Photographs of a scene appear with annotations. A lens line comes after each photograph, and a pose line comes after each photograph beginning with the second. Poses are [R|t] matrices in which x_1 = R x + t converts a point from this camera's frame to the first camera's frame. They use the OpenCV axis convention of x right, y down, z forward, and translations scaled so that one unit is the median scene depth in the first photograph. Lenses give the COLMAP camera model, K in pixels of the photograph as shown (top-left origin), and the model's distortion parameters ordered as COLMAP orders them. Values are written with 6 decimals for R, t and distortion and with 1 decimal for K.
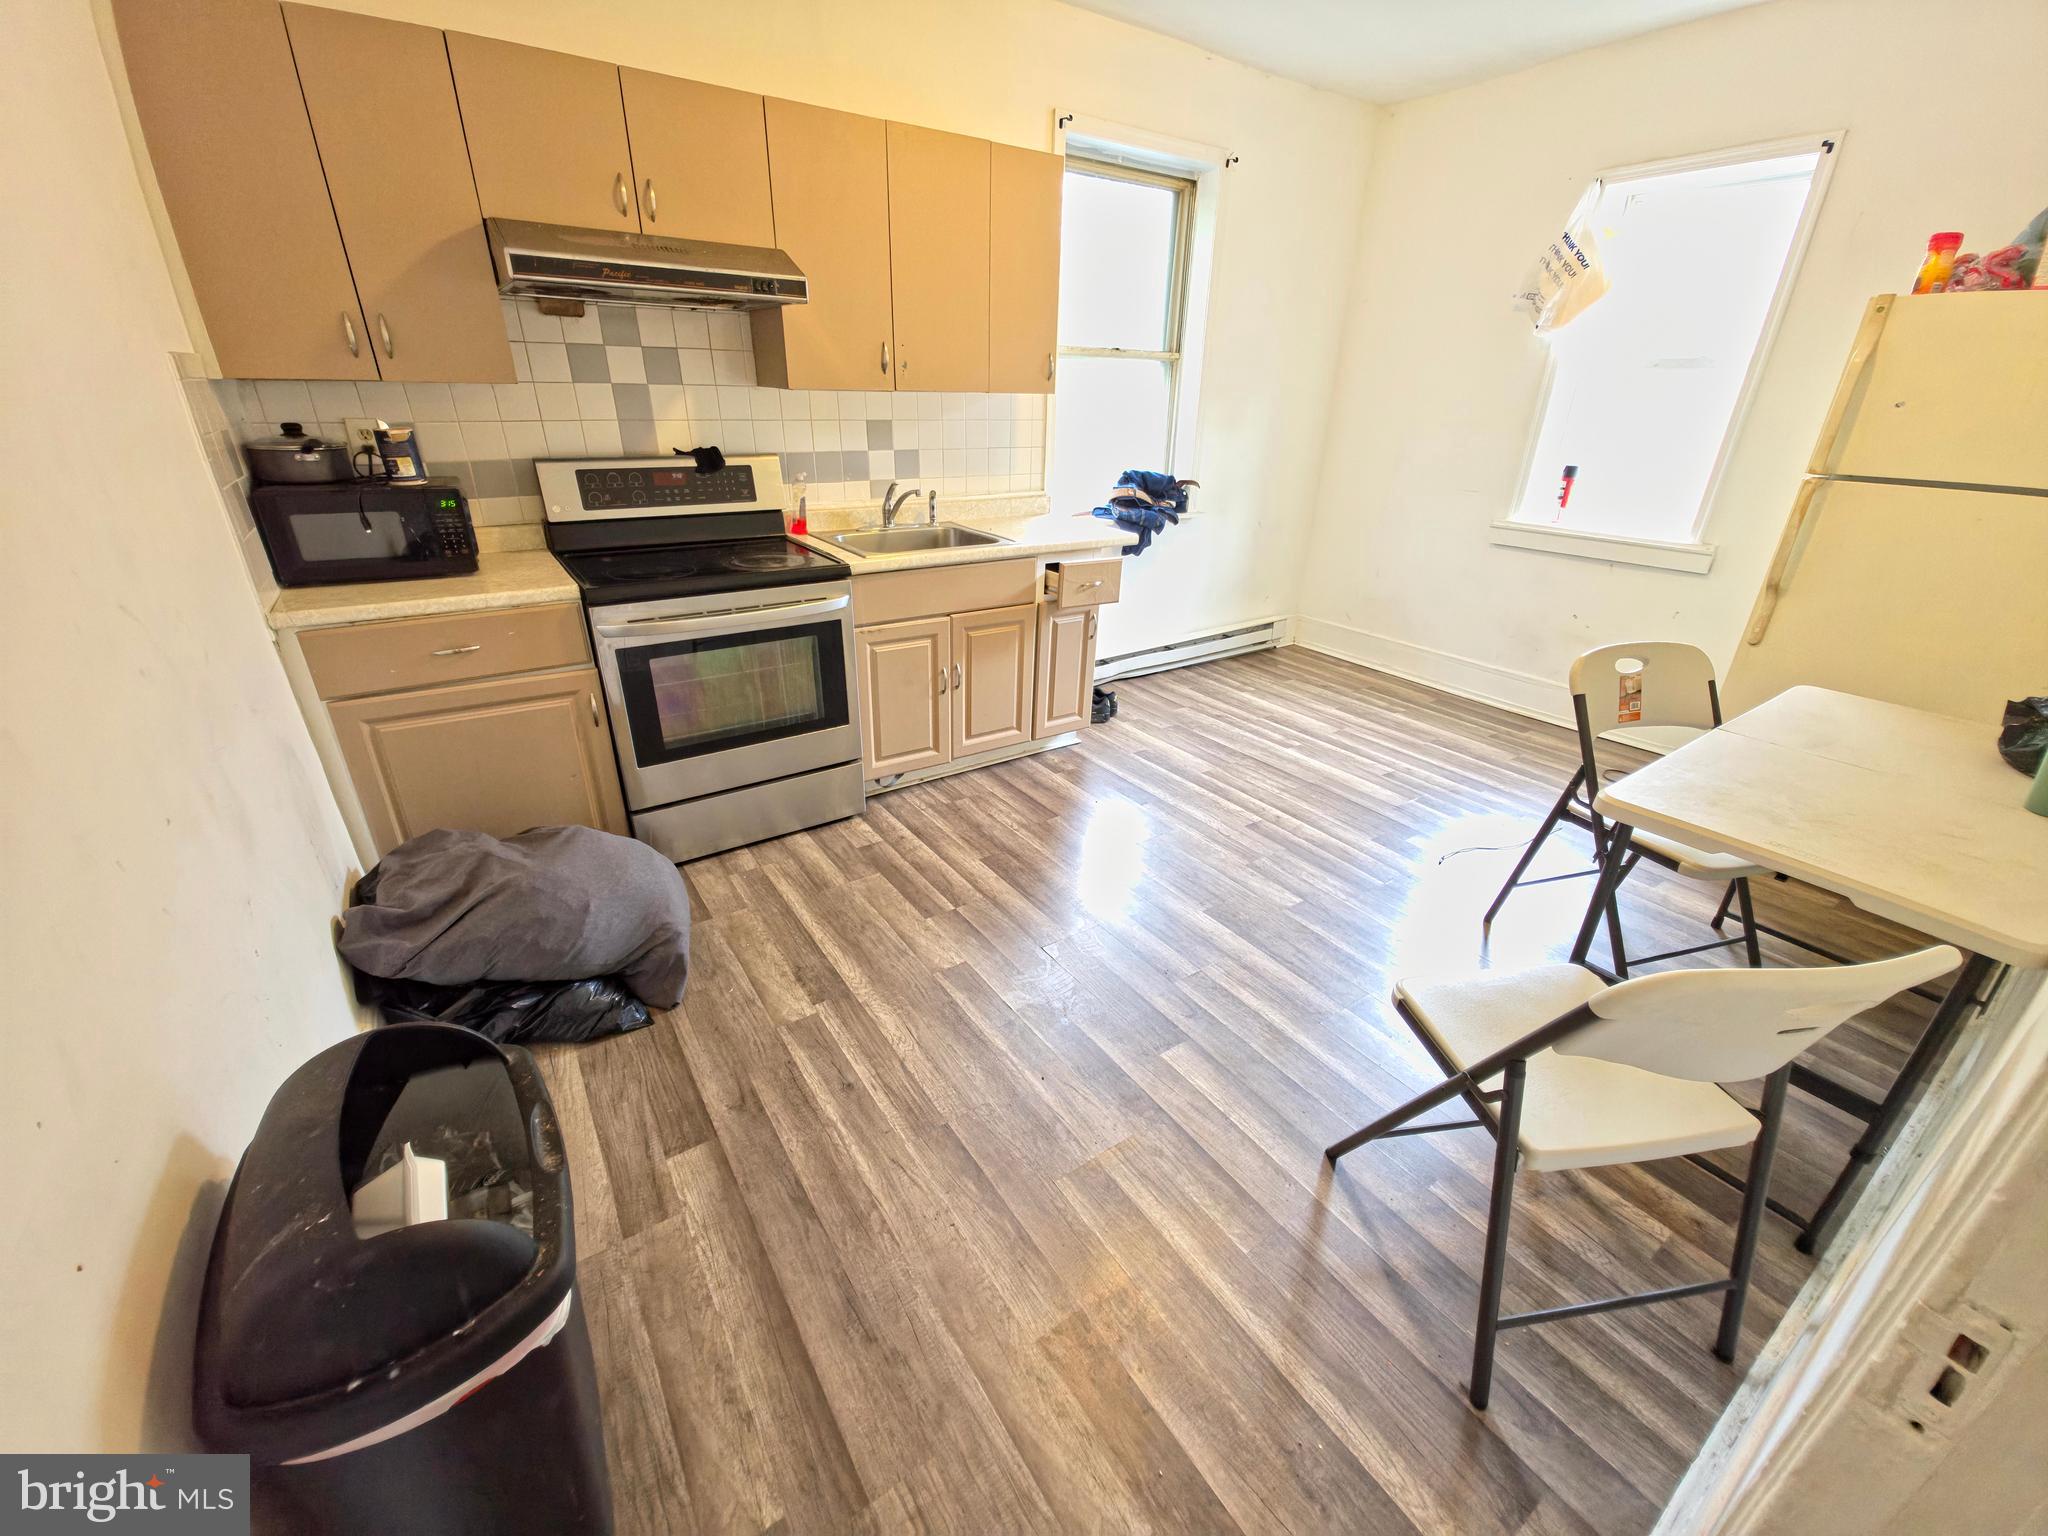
lens RADIAL K [[816.8, 0, 1023.5], [0, 816.8, 758.8], [0, 0, 1]] dist [0.016342, -0.009678]
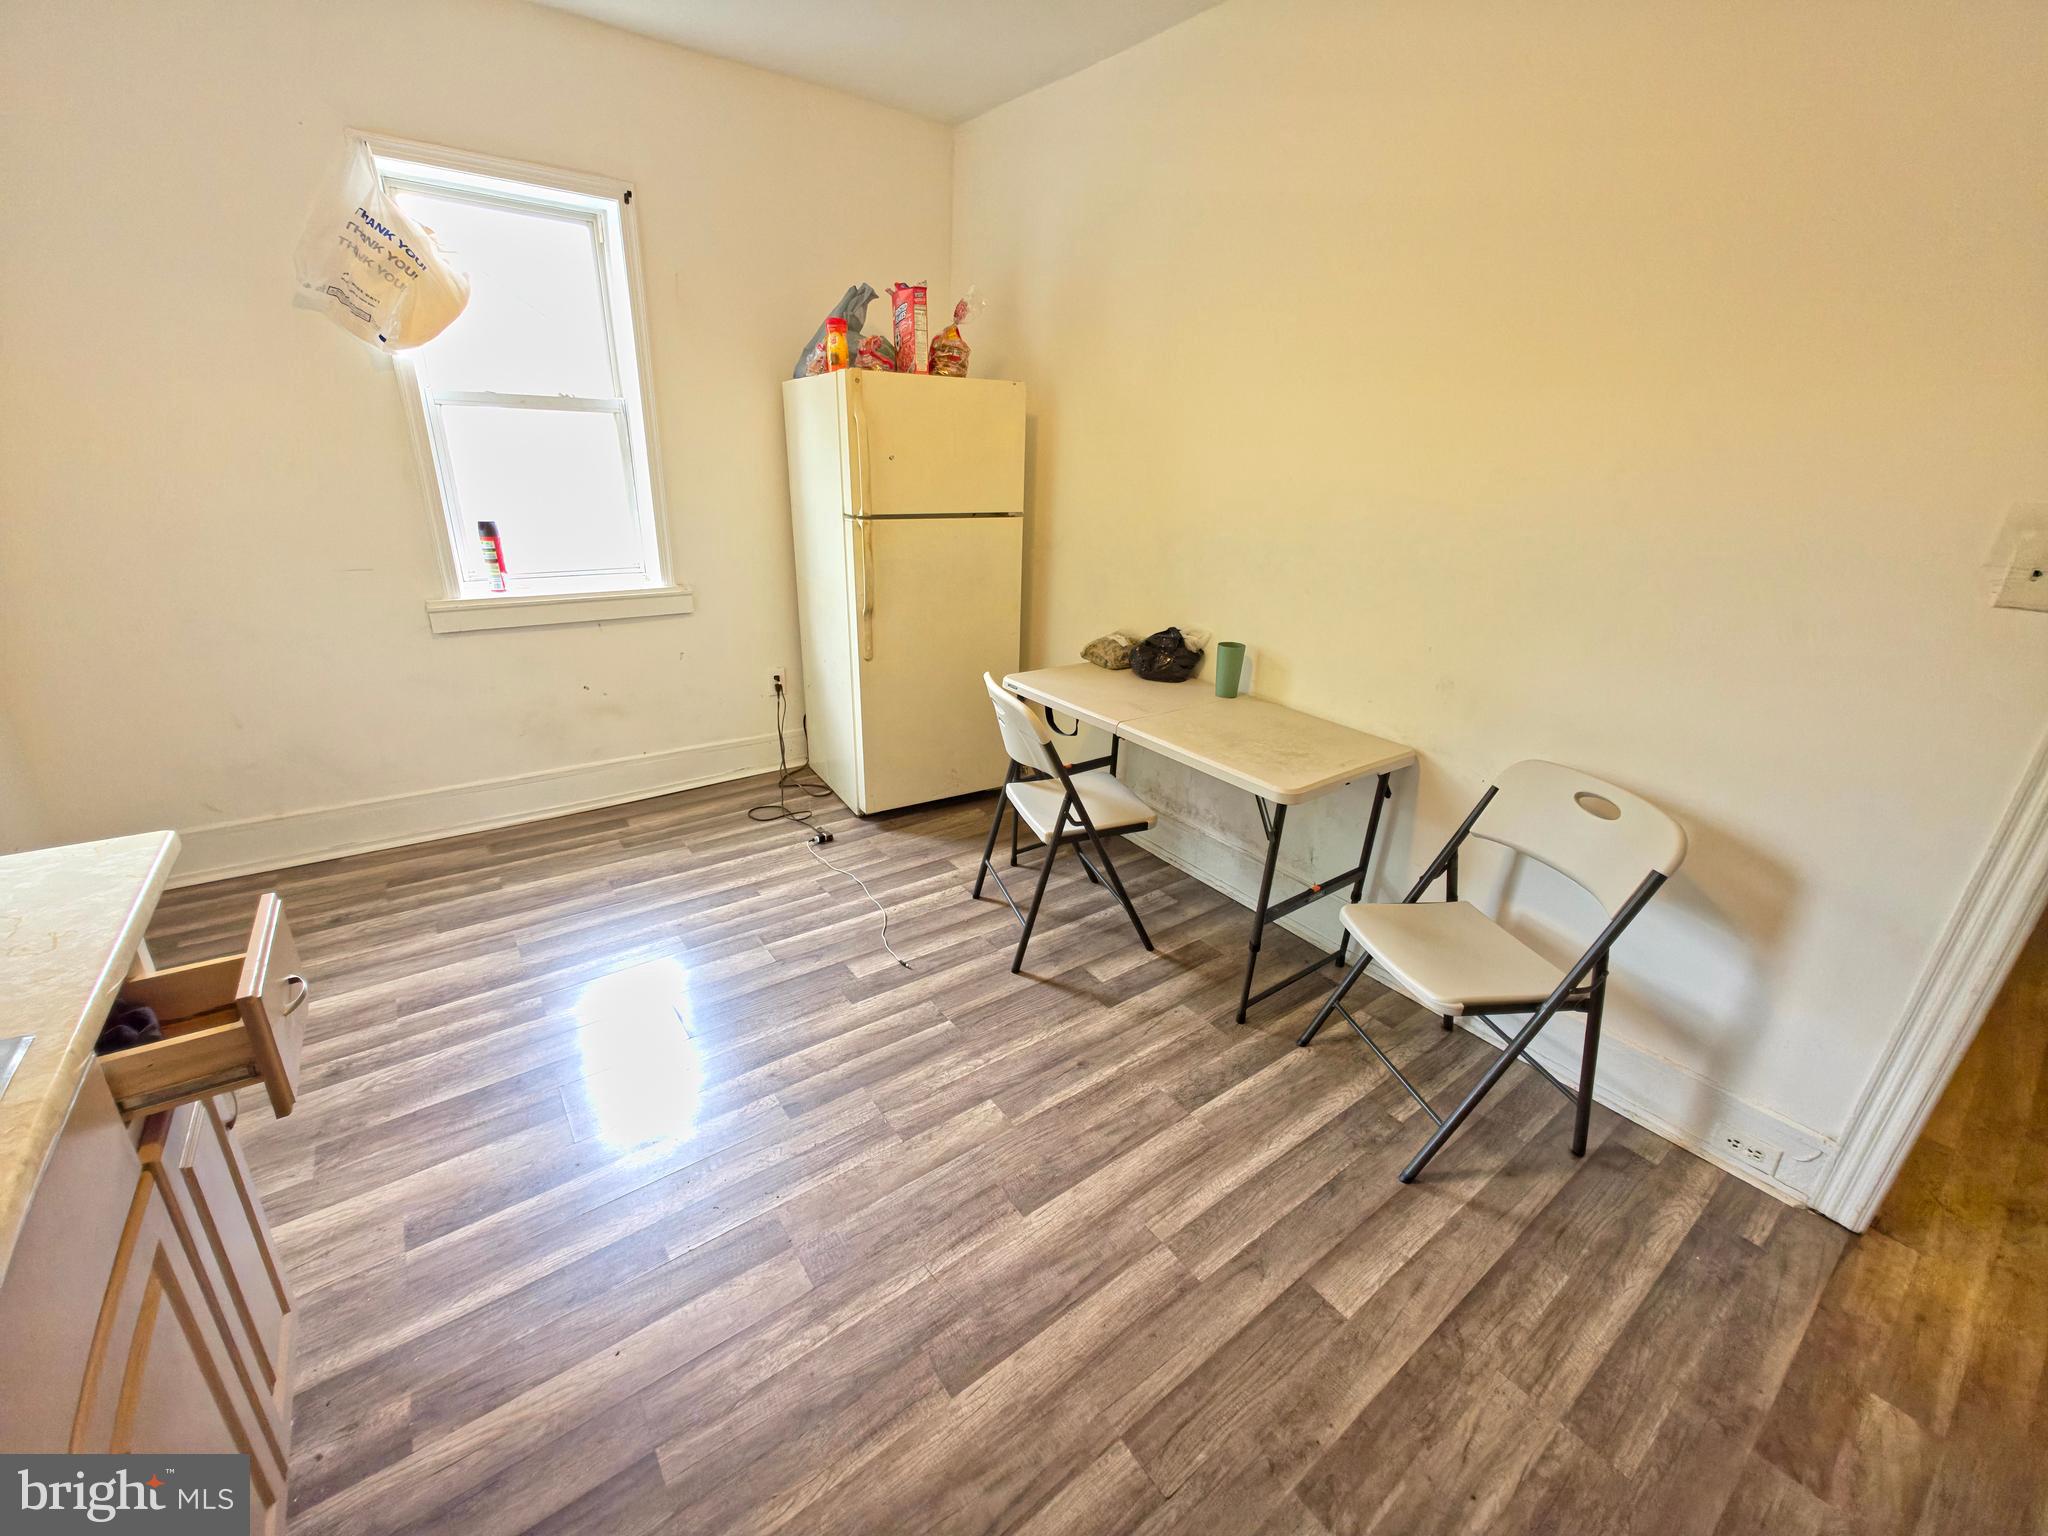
lens RADIAL K [[816.8, 0, 1023.5], [0, 816.8, 758.8], [0, 0, 1]] dist [0.016342, -0.009678]
pose [[-0.040881, -0.370887, 0.927778, -0.191471], [0.370524, 0.856720, 0.358808, -0.269890], [-0.927923, 0.358433, 0.102399, 0.554065]]
